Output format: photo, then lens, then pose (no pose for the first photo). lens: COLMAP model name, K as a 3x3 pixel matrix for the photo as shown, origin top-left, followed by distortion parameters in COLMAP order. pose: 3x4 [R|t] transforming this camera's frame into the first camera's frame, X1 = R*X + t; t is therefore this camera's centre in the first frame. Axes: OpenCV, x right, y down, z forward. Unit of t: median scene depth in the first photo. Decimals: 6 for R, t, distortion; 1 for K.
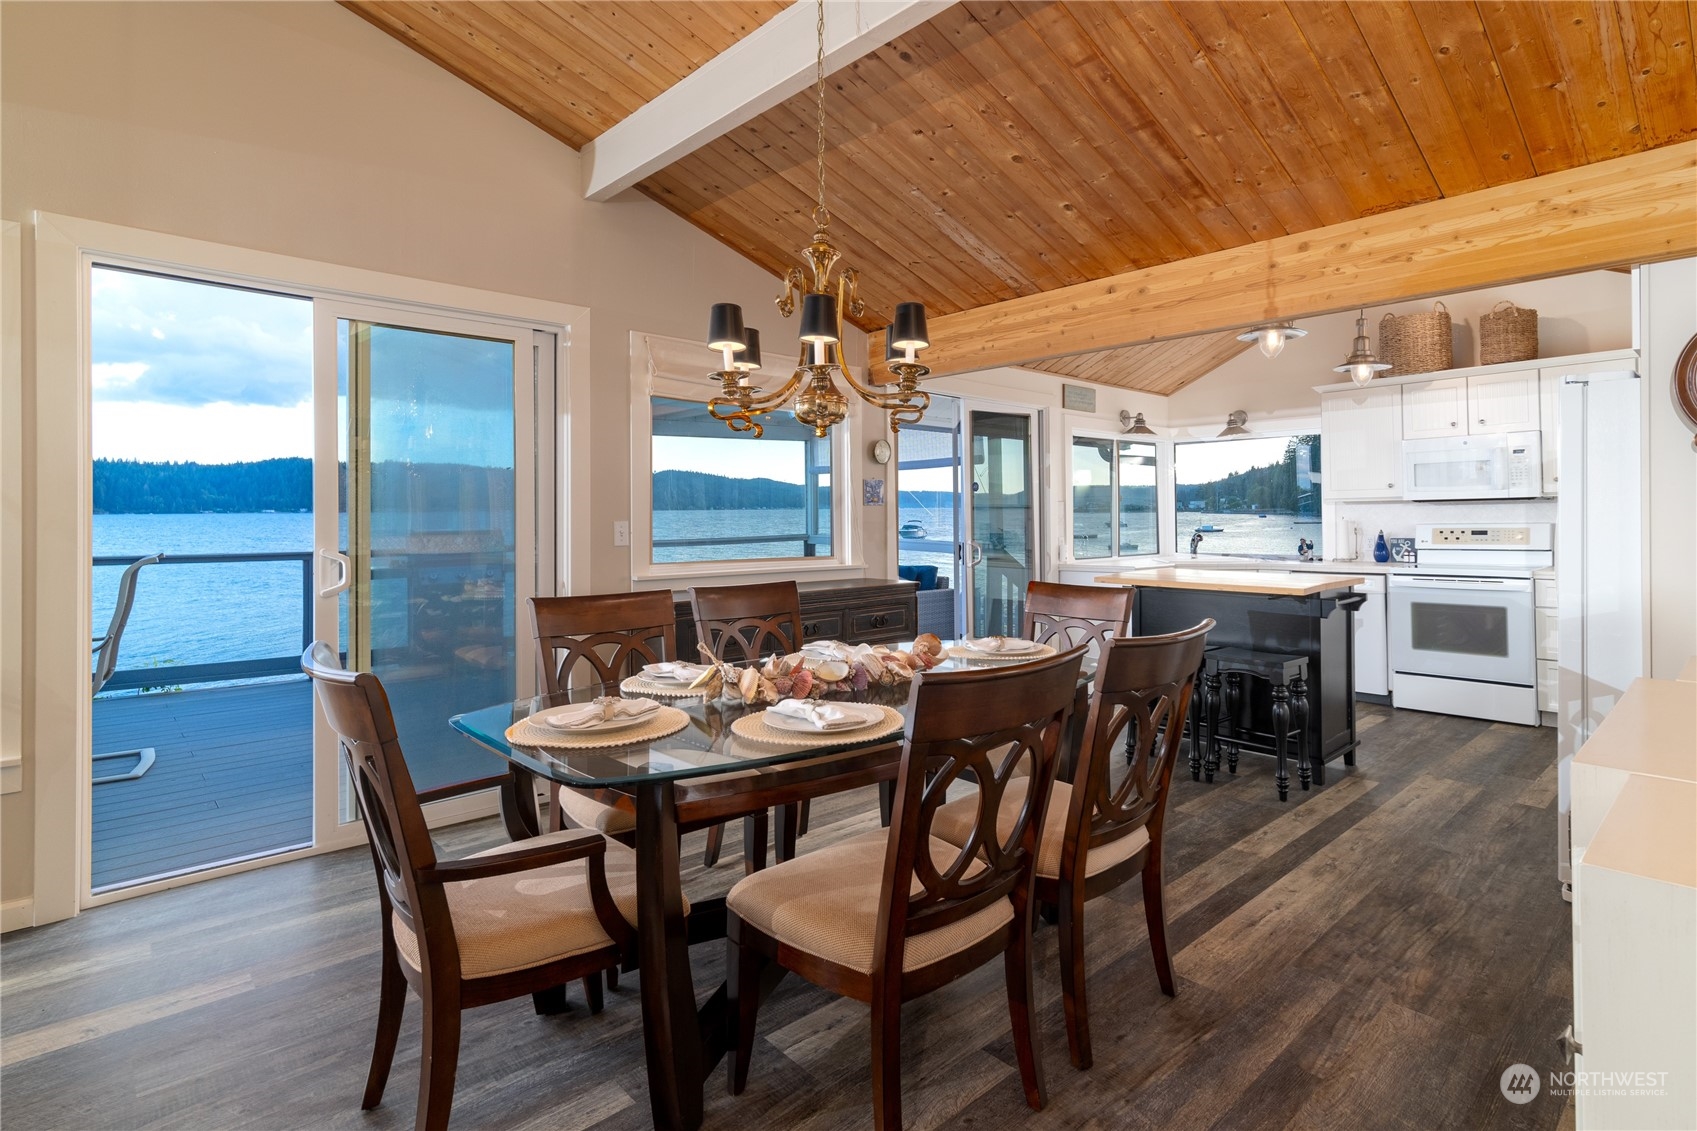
lens RADIAL K [[870.4, 0, 969.5], [0, 870.4, 500.8], [0, 0, 1]] dist [0.002593, 0.002582]
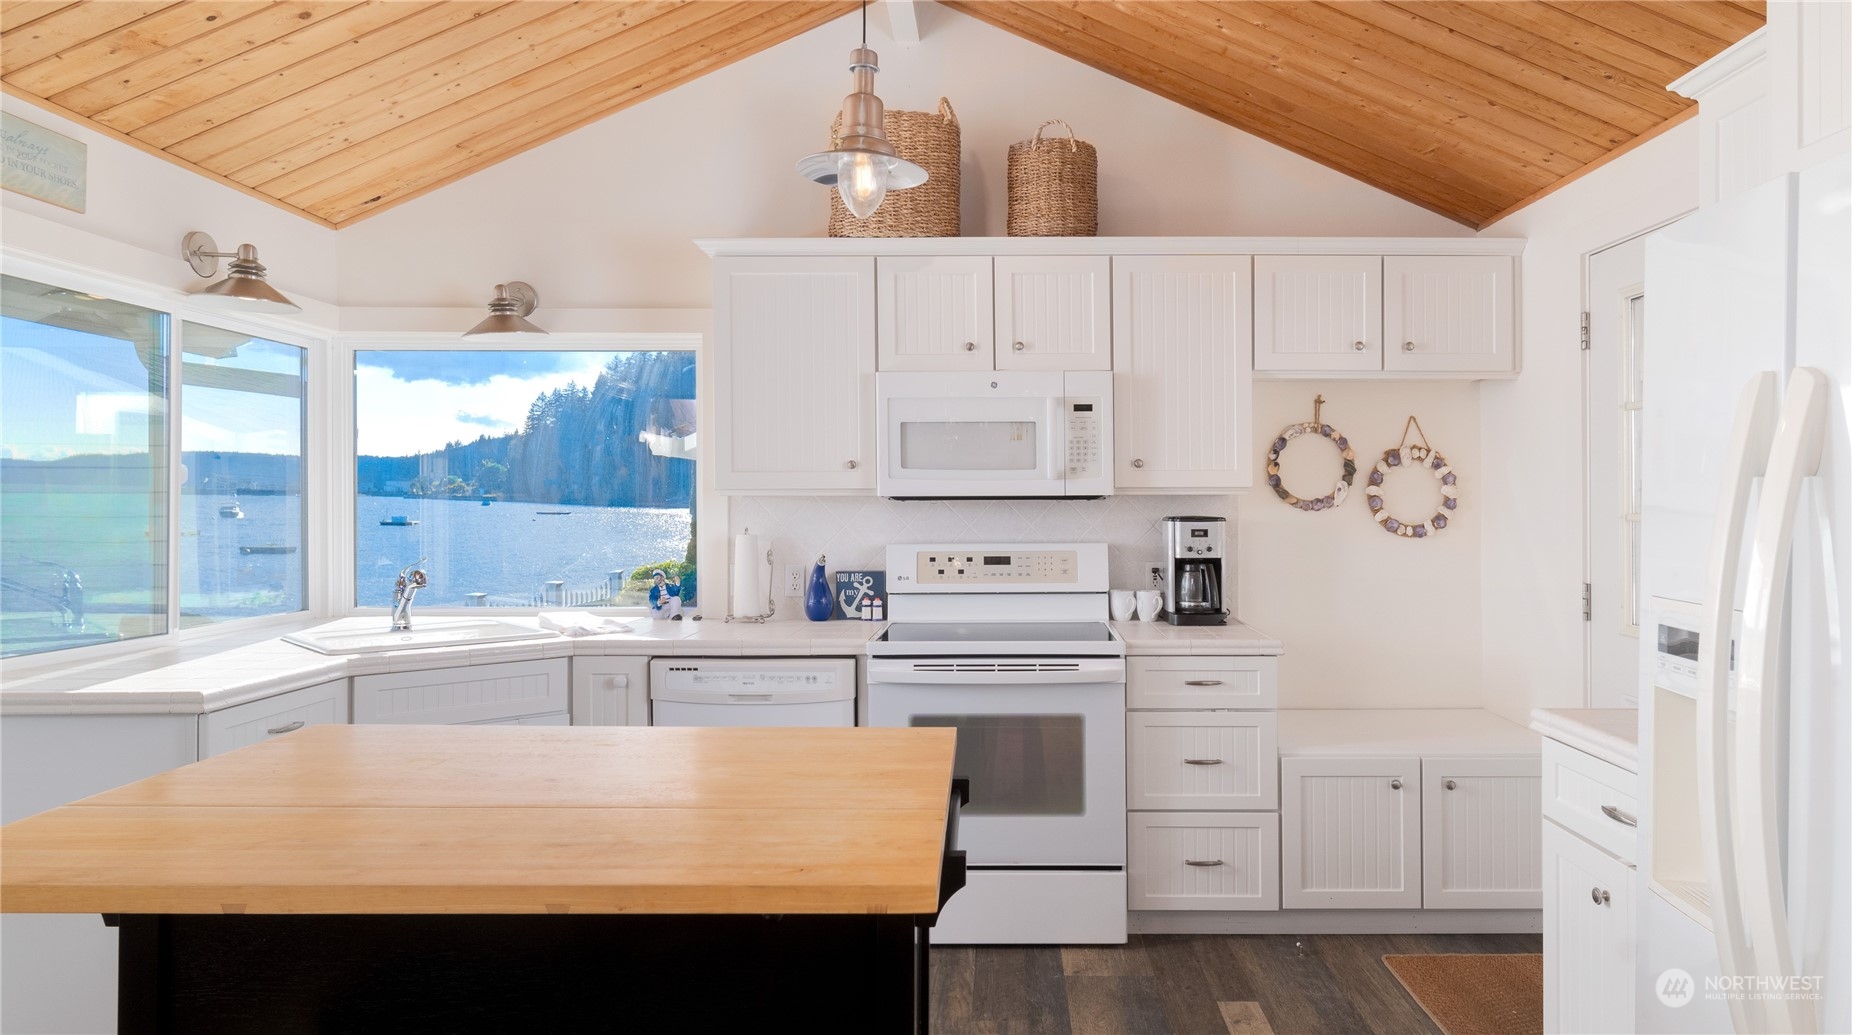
lens RADIAL K [[1032.4, 0, 930.5], [0, 1032.4, 506.4], [0, 0, 1]] dist [0.008226, -0.002309]
pose [[0.742632, 0.008582, 0.669645, 0.130845], [-0.023960, 0.999618, 0.013760, -0.003281], [-0.669271, -0.026263, 0.742554, 0.531431]]
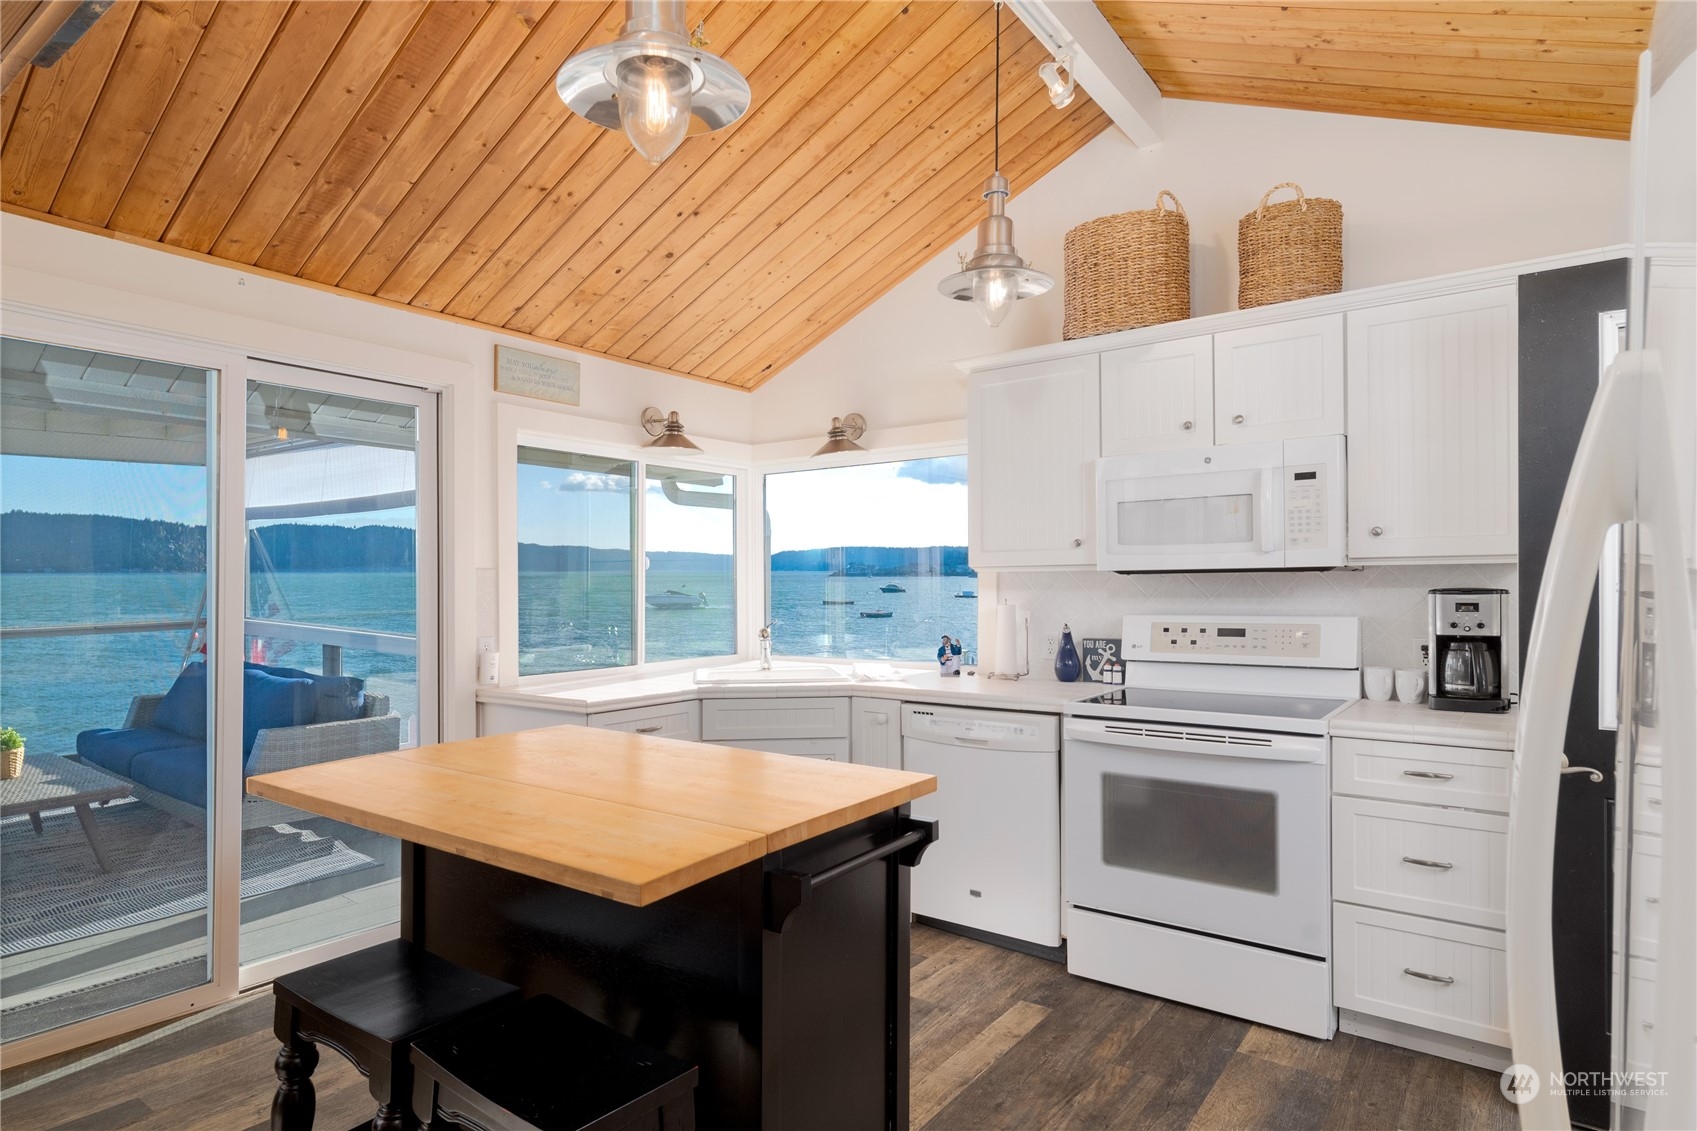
lens RADIAL K [[870.4, 0, 884.4], [0, 870.4, 587.6], [0, 0, 1]] dist [0.002593, 0.002582]
pose [[0.991386, 0.000811, 0.130974, 0.286276], [-0.004705, 0.999556, 0.029428, -0.005084], [-0.130892, -0.029790, 0.990949, 0.470231]]
